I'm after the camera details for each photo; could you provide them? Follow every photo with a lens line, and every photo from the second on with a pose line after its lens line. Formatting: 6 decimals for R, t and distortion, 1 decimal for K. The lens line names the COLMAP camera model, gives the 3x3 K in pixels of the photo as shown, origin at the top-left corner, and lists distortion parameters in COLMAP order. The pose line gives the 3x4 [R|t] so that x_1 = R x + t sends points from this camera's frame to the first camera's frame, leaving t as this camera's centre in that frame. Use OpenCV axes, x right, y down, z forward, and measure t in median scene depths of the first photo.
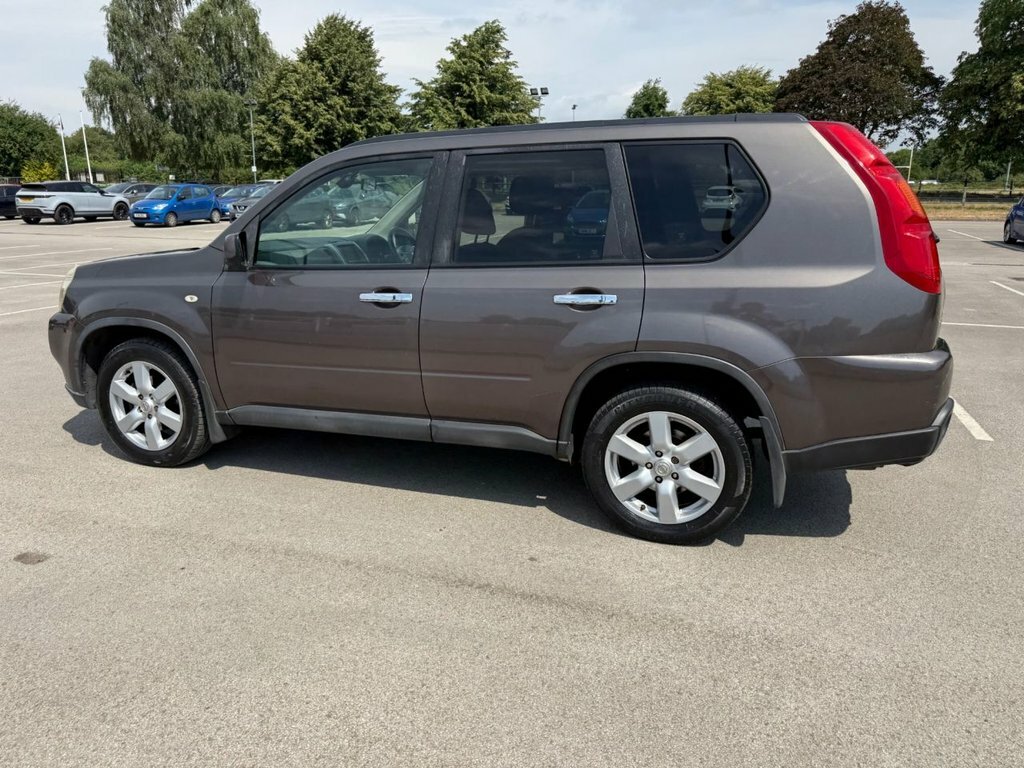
lens RADIAL K [[735.0, 0, 513.9], [0, 735.0, 376.3], [0, 0, 1]] dist [0.013883, -0.018383]
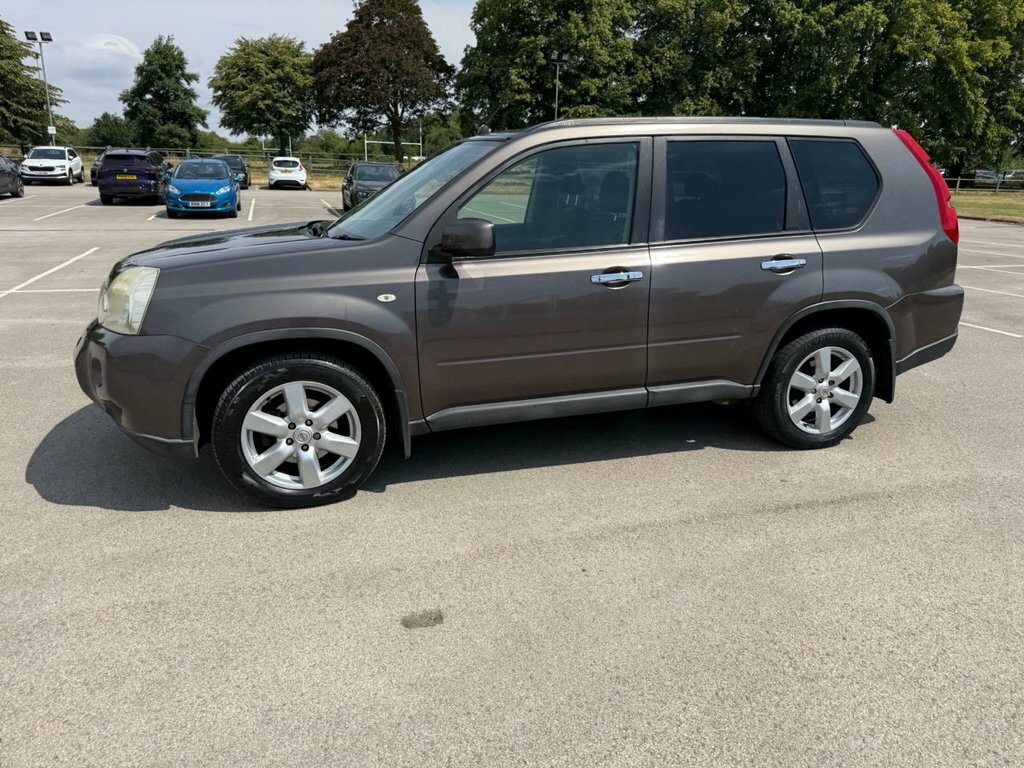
lens RADIAL K [[735.0, 0, 519.9], [0, 735.0, 377.7], [0, 0, 1]] dist [0.013883, -0.018383]
pose [[0.797351, -0.151673, 0.584146, -0.075064], [0.128956, 0.988369, 0.080606, -0.005552], [-0.589578, 0.011058, 0.807636, 0.019688]]
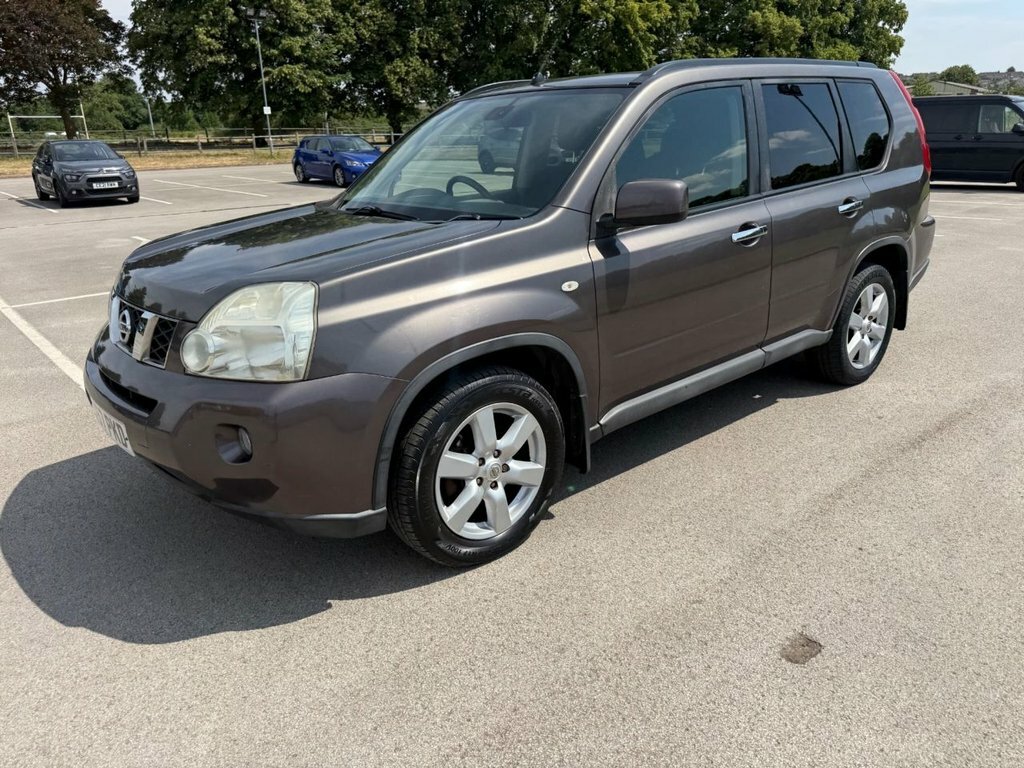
lens RADIAL K [[735.0, 0, 520.2], [0, 735.0, 389.9], [0, 0, 1]] dist [0.013883, -0.018383]
pose [[0.499125, -0.299907, 0.812976, -0.096120], [0.236315, 0.949746, 0.205276, -0.014921], [-0.833684, 0.089660, 0.544915, 0.060678]]
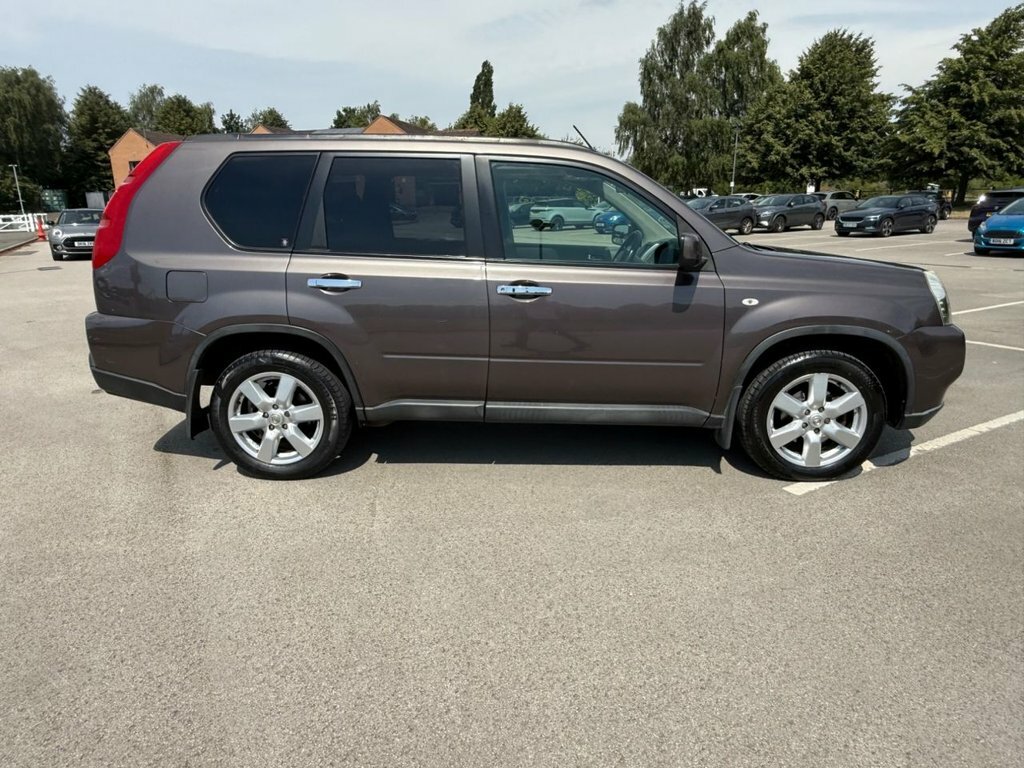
lens RADIAL K [[658.8, 0, 512.8], [0, 658.8, 375.5], [0, 0, 1]] dist [-0.001216, 0.002211]
pose [[0.754941, 0.149467, -0.638533, 0.094358], [-0.145015, 0.987625, 0.059730, -0.005104], [0.639559, 0.047504, 0.767273, 0.030875]]
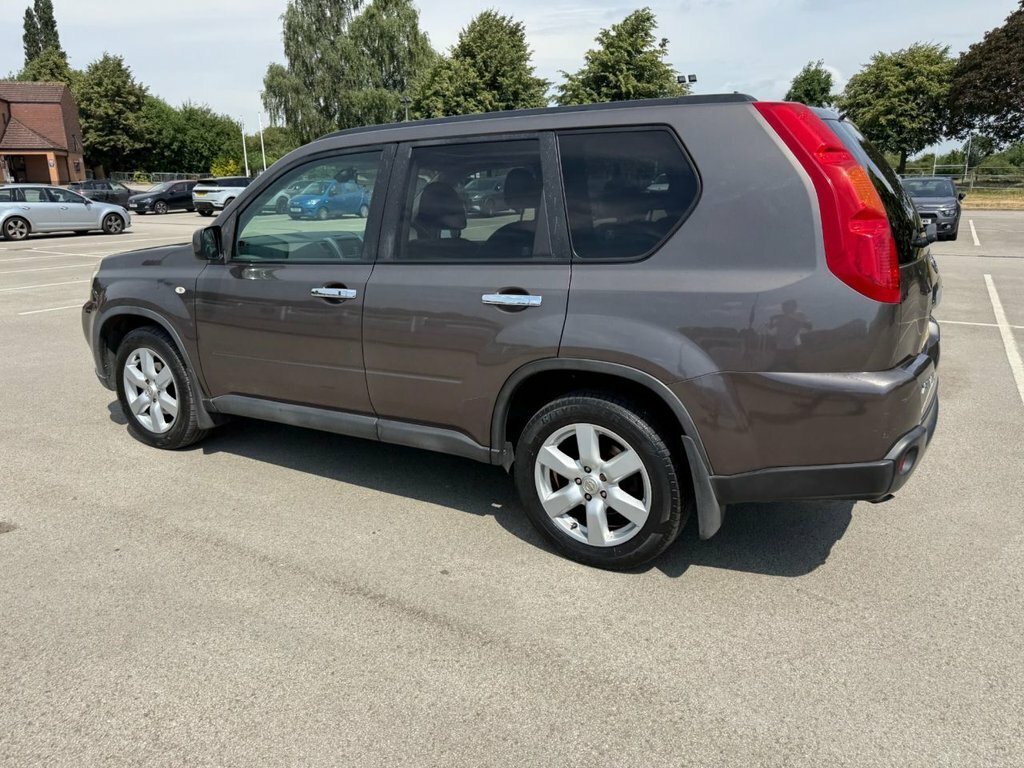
lens RADIAL K [[735.0, 0, 520.4], [0, 735.0, 370.0], [0, 0, 1]] dist [0.013883, -0.018383]
pose [[0.980373, 0.039697, -0.193115, 0.021820], [-0.039188, 0.999211, 0.006455, -0.001640], [0.193219, 0.001240, 0.981155, 0.006245]]
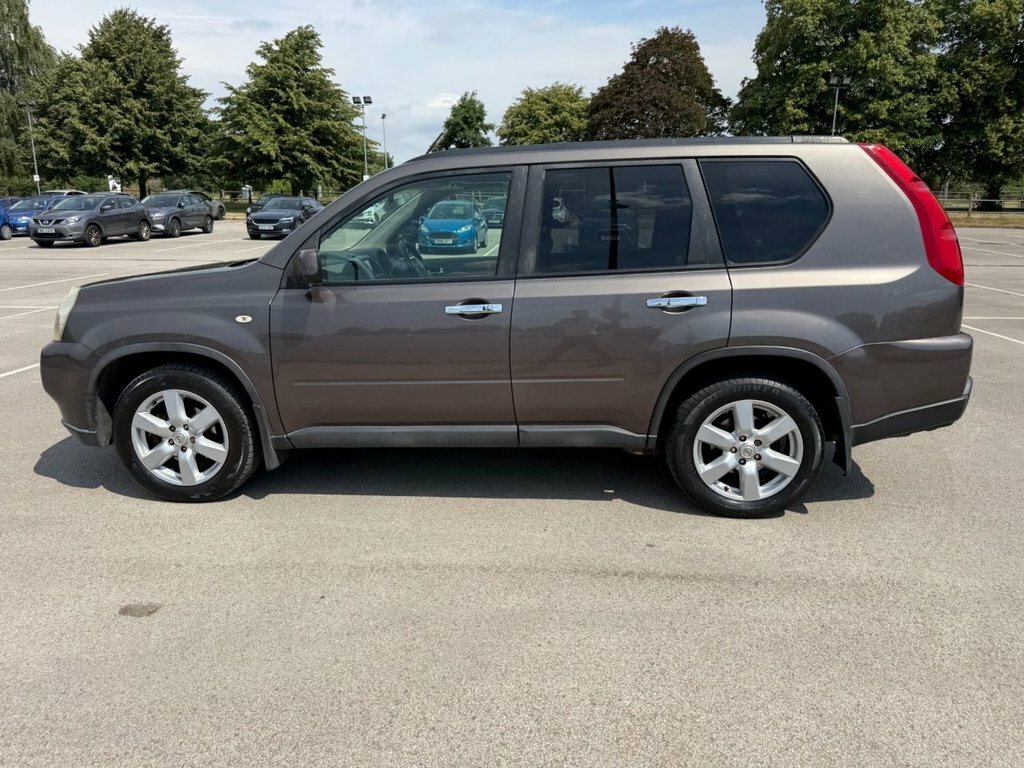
lens RADIAL K [[735.0, 0, 519.7], [0, 735.0, 382.9], [0, 0, 1]] dist [0.013883, -0.018383]
pose [[0.966638, -0.064780, 0.247821, -0.030397], [0.065892, 0.997819, 0.003813, -0.000364], [-0.247528, 0.012644, 0.968798, 0.000098]]
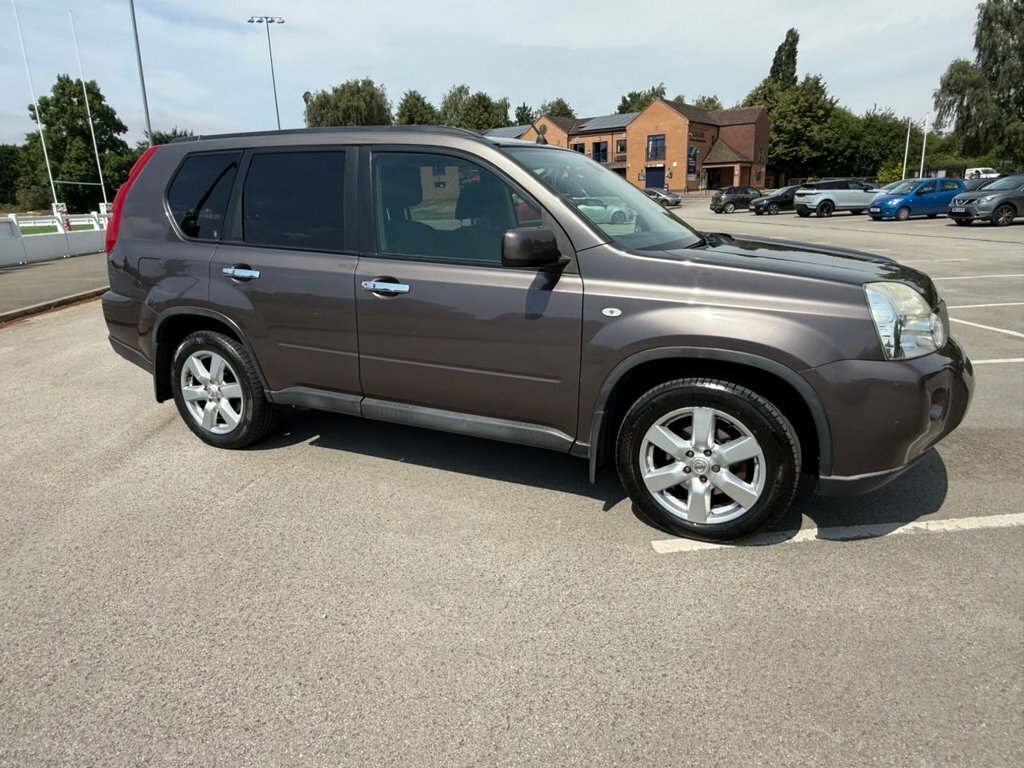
lens RADIAL K [[658.8, 0, 509.9], [0, 658.8, 384.6], [0, 0, 1]] dist [-0.001216, 0.002211]
pose [[0.420868, 0.231992, -0.876955, 0.118925], [-0.193833, 0.967416, 0.162899, -0.014988], [0.886171, 0.101424, 0.452122, 0.071644]]
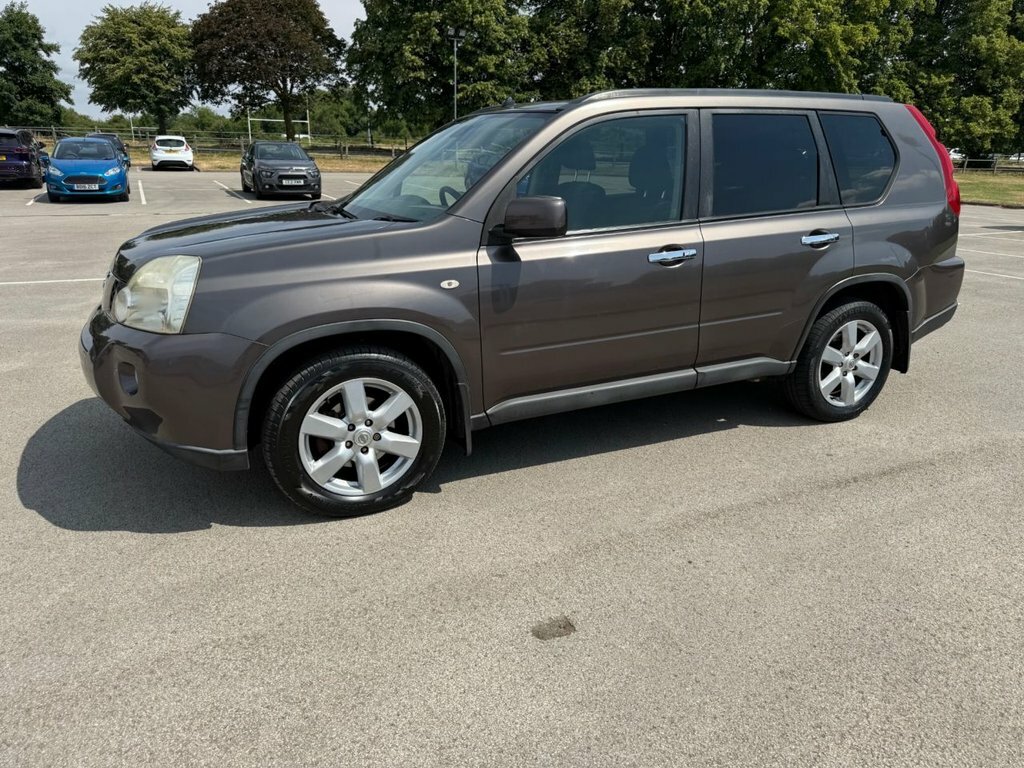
lens RADIAL K [[735.0, 0, 517.1], [0, 735.0, 378.4], [0, 0, 1]] dist [0.013883, -0.018383]
pose [[0.703086, -0.200425, 0.682276, -0.085848], [0.156724, 0.979541, 0.126245, -0.008431], [-0.693620, 0.018168, 0.720112, 0.034745]]
